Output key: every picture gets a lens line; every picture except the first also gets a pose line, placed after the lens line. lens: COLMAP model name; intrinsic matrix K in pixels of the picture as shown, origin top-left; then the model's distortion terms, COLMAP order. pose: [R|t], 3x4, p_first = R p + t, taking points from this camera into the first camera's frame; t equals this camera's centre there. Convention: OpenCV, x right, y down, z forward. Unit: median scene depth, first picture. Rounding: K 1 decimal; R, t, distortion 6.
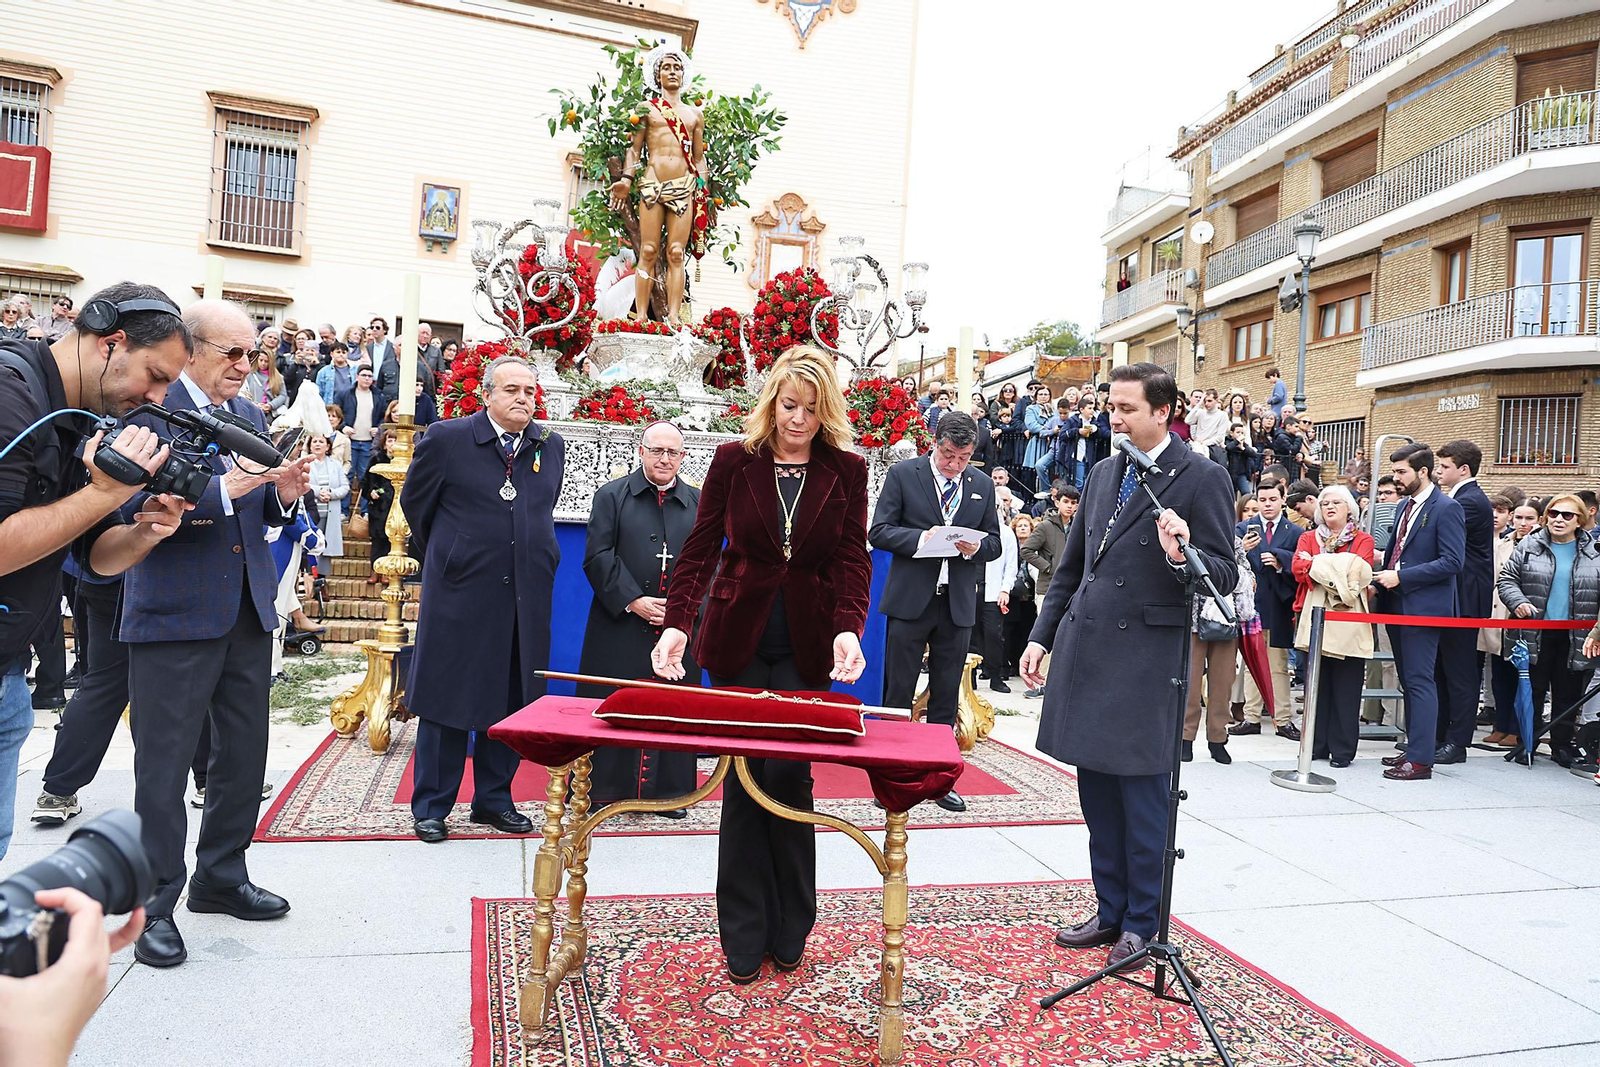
lens RADIAL K [[1096.8, 0, 808.4], [0, 1096.8, 540.0], [0, 0, 1]] dist [-0.096314, 0.064320]
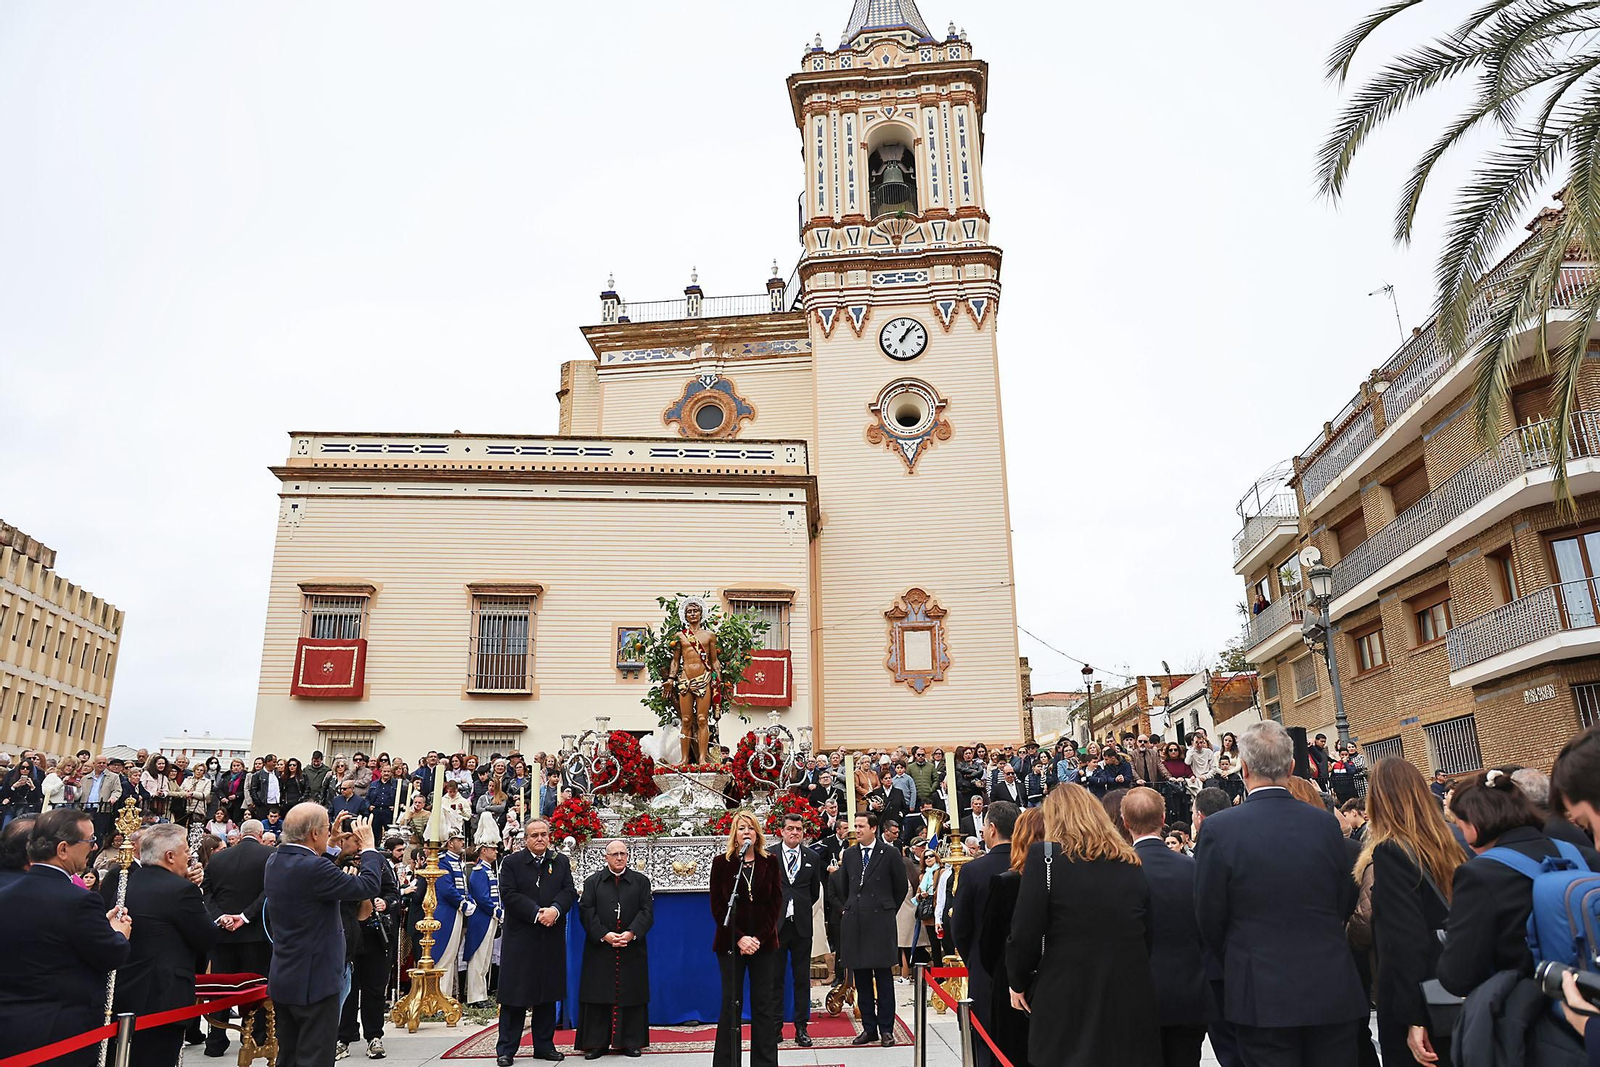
lens RADIAL K [[1096.8, 0, 806.3], [0, 1096.8, 548.5], [0, 0, 1]] dist [-0.096314, 0.064320]
pose [[0.968410, -0.142750, -0.204461, 0.162878], [0.075047, 0.948762, -0.306951, 0.005260], [0.237802, 0.281910, 0.929504, -0.233682]]
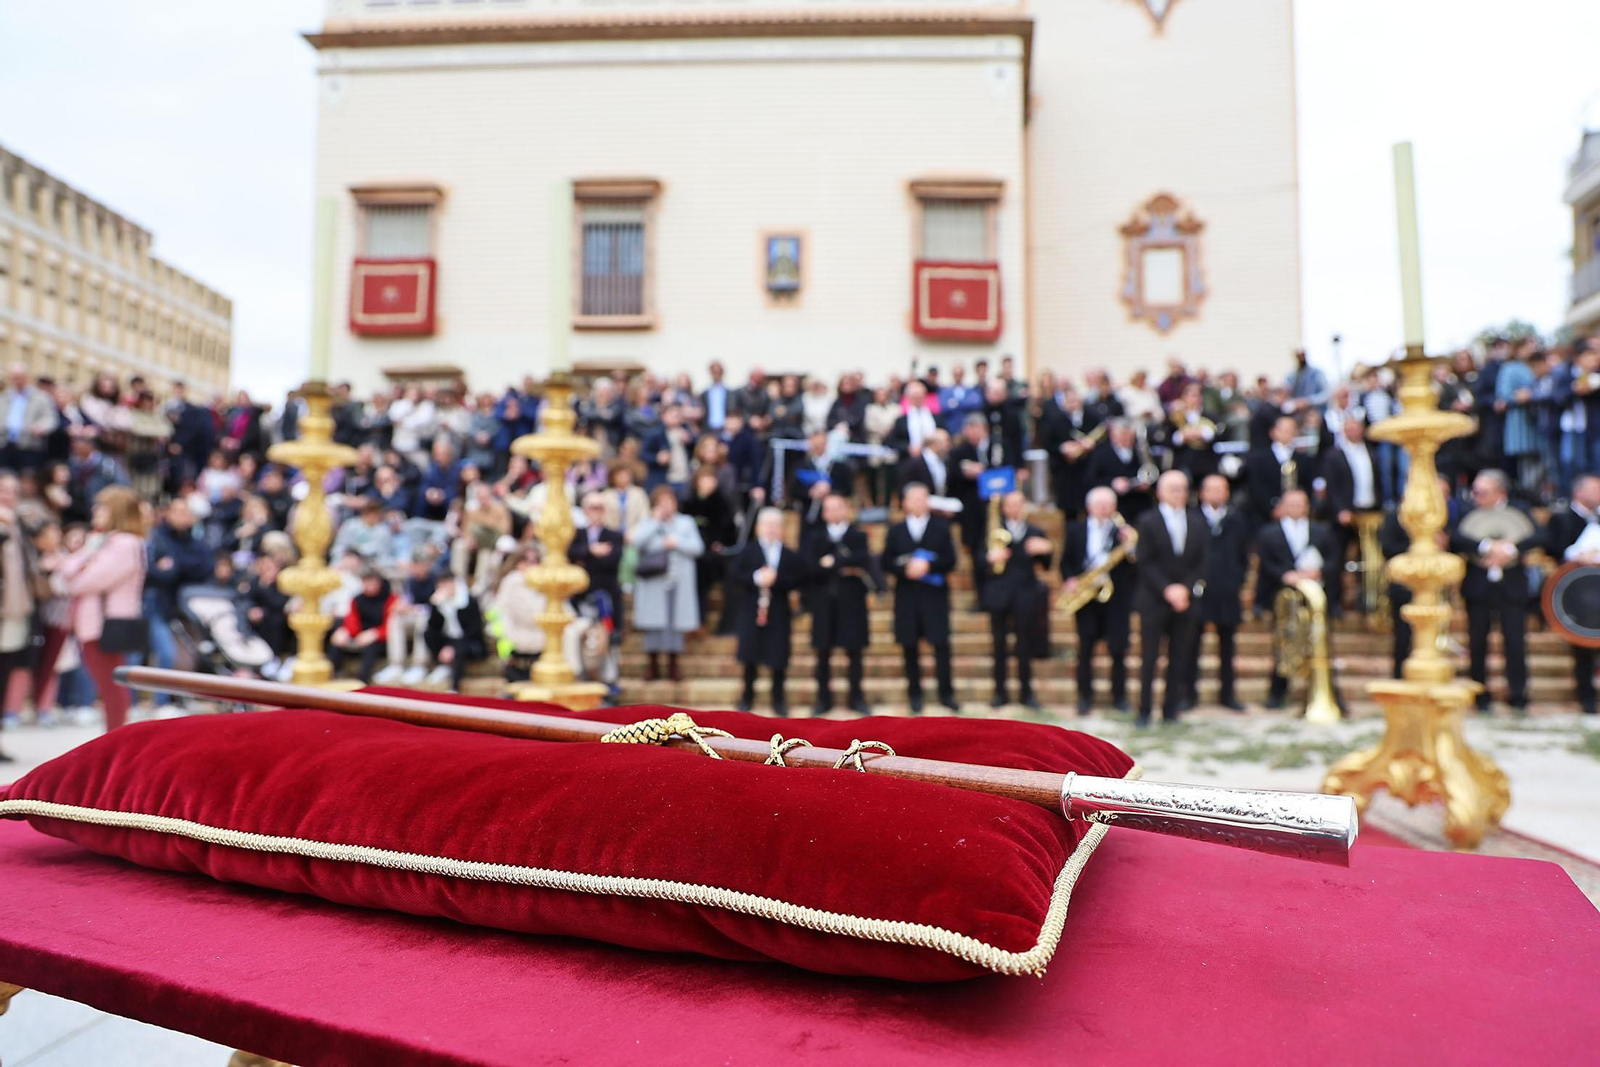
lens RADIAL K [[1096.8, 0, 808.8], [0, 1096.8, 542.3], [0, 0, 1]] dist [-0.096314, 0.064320]
pose [[0.932020, -0.072684, -0.355043, 0.009983], [0.051609, 0.996316, -0.068488, 0.016378], [0.358713, 0.045509, 0.932338, 0.110945]]
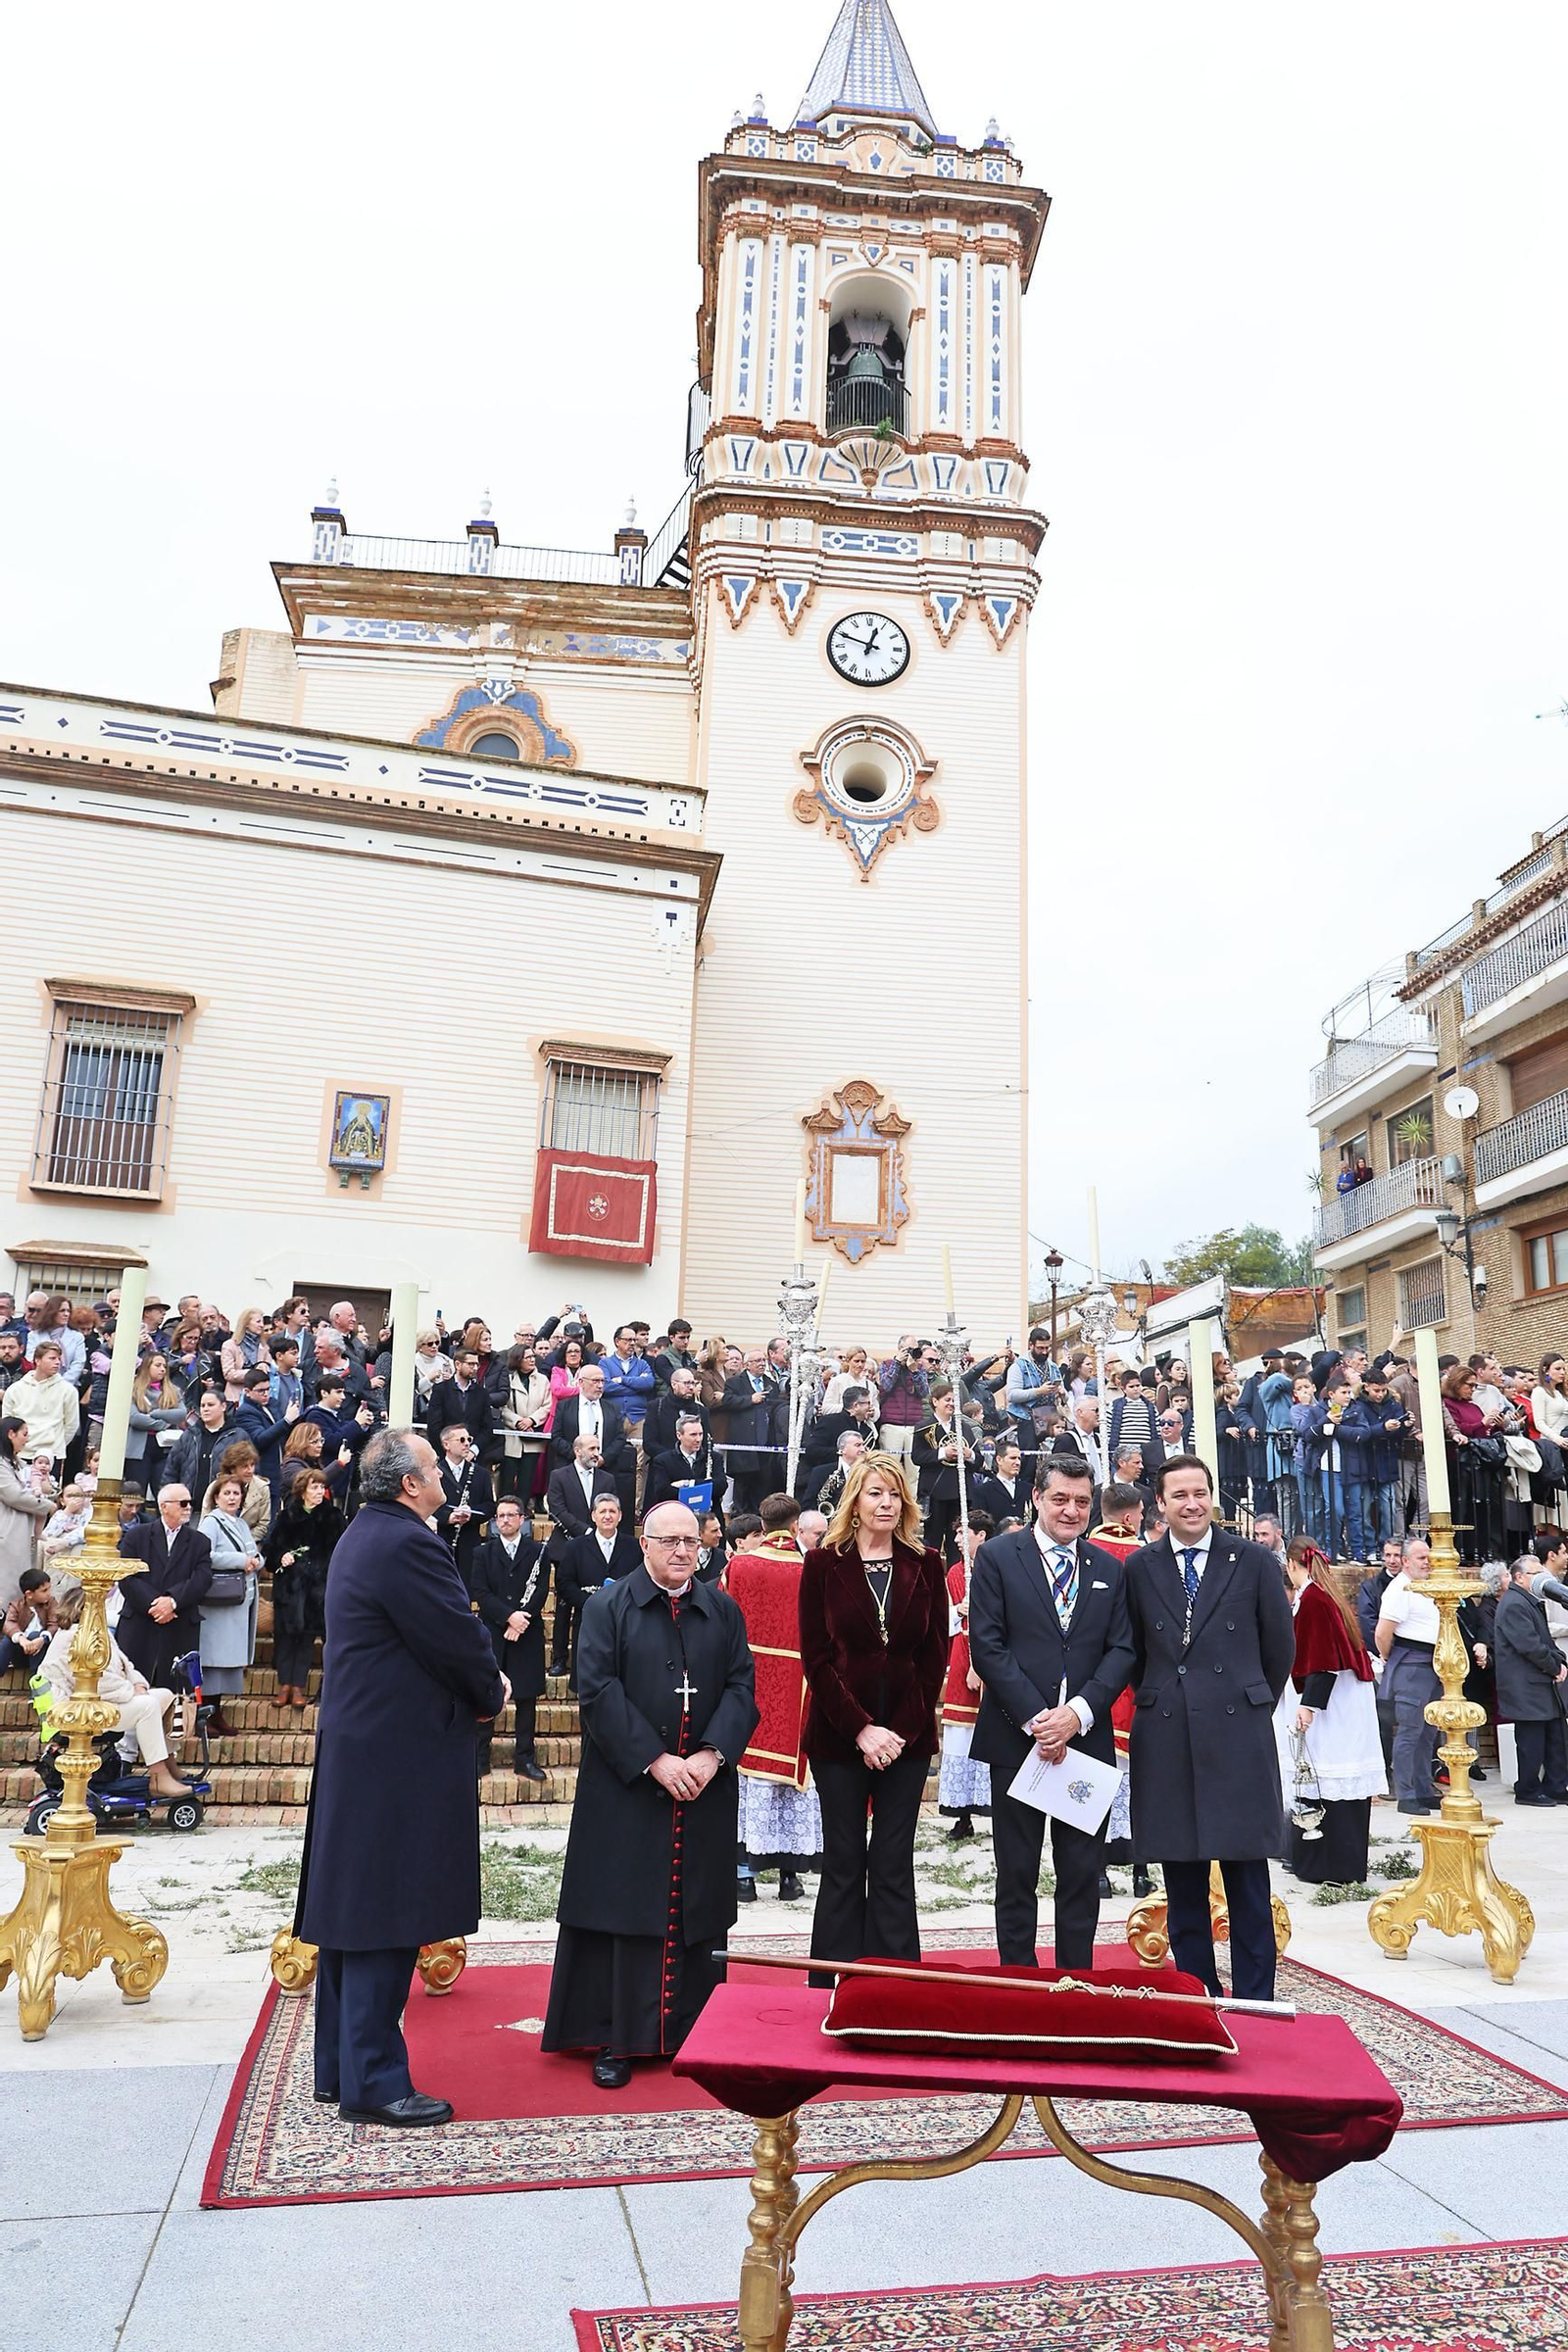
lens RADIAL K [[1659.7, 0, 802.5], [0, 1659.7, 1168.7], [0, 0, 1]] dist [-0.085331, 0.063154]
pose [[0.998475, -0.041900, -0.035945, -0.021544], [0.031974, 0.969705, -0.242176, -0.015425], [0.045004, 0.240657, 0.969566, -0.013211]]
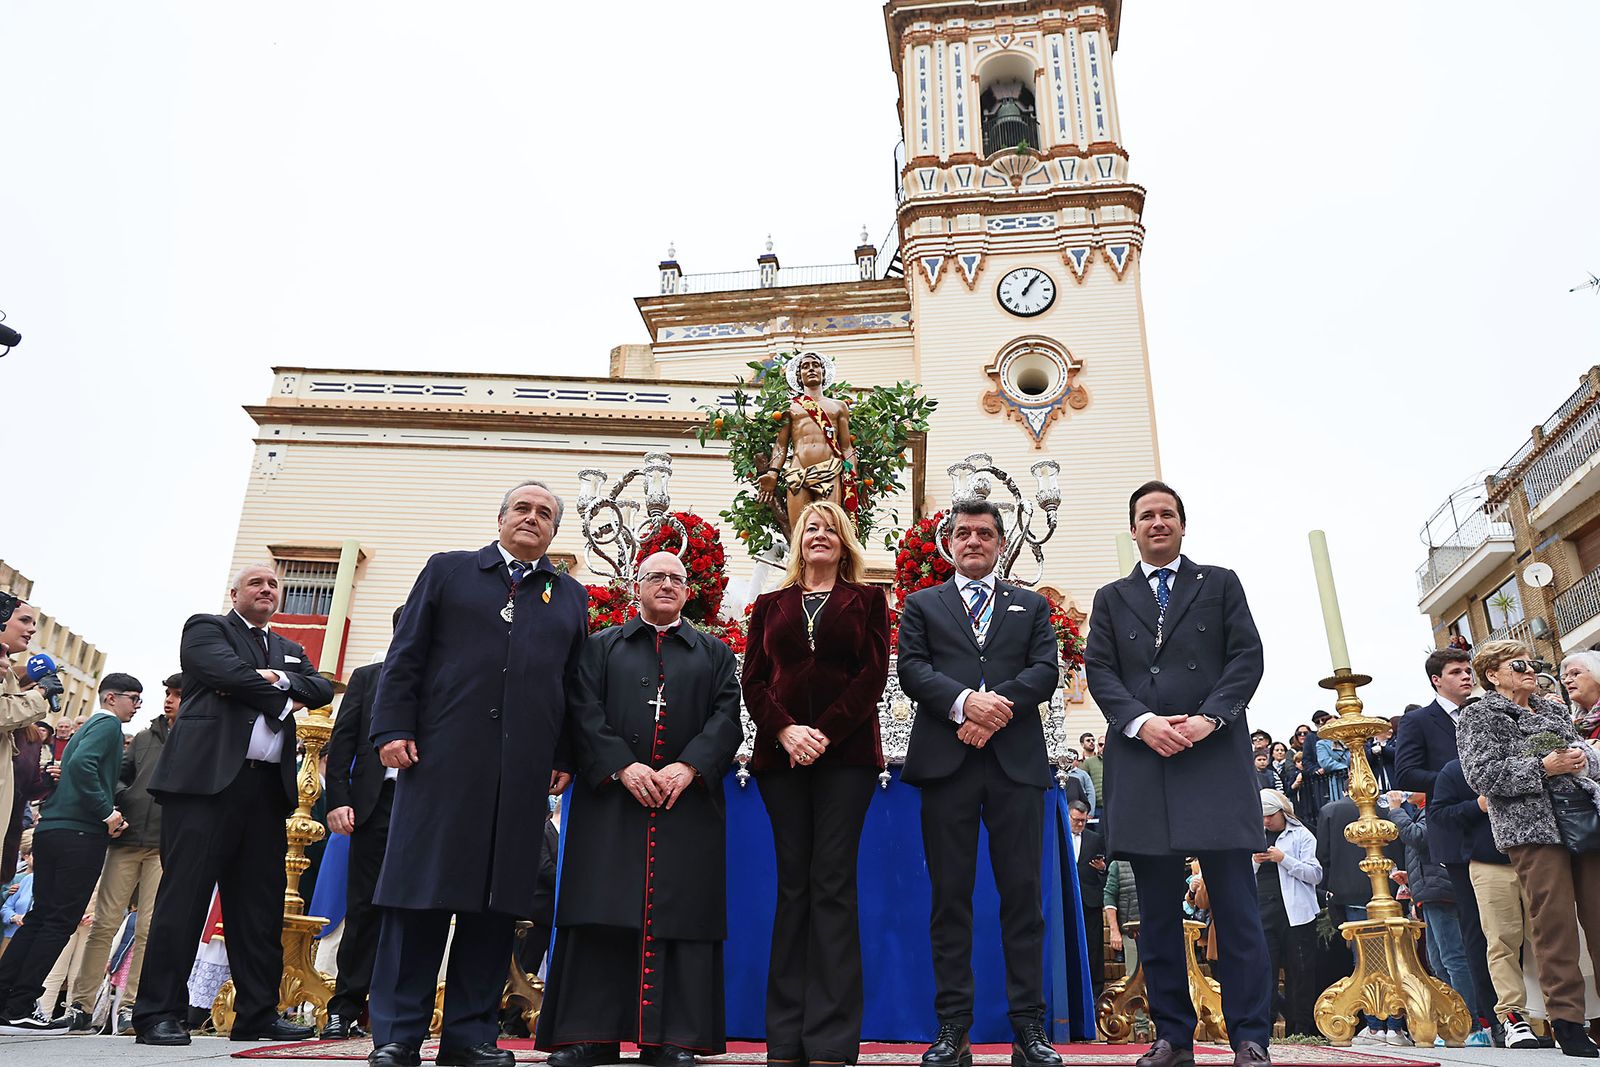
lens RADIAL K [[1164.5, 0, 805.0], [0, 1164.5, 547.0], [0, 0, 1]] dist [-0.076064, 0.052769]
pose [[0.959329, -0.147187, -0.240882, 0.042244], [0.040293, 0.915969, -0.399220, 0.061737], [0.279401, 0.373277, 0.884647, 0.034584]]
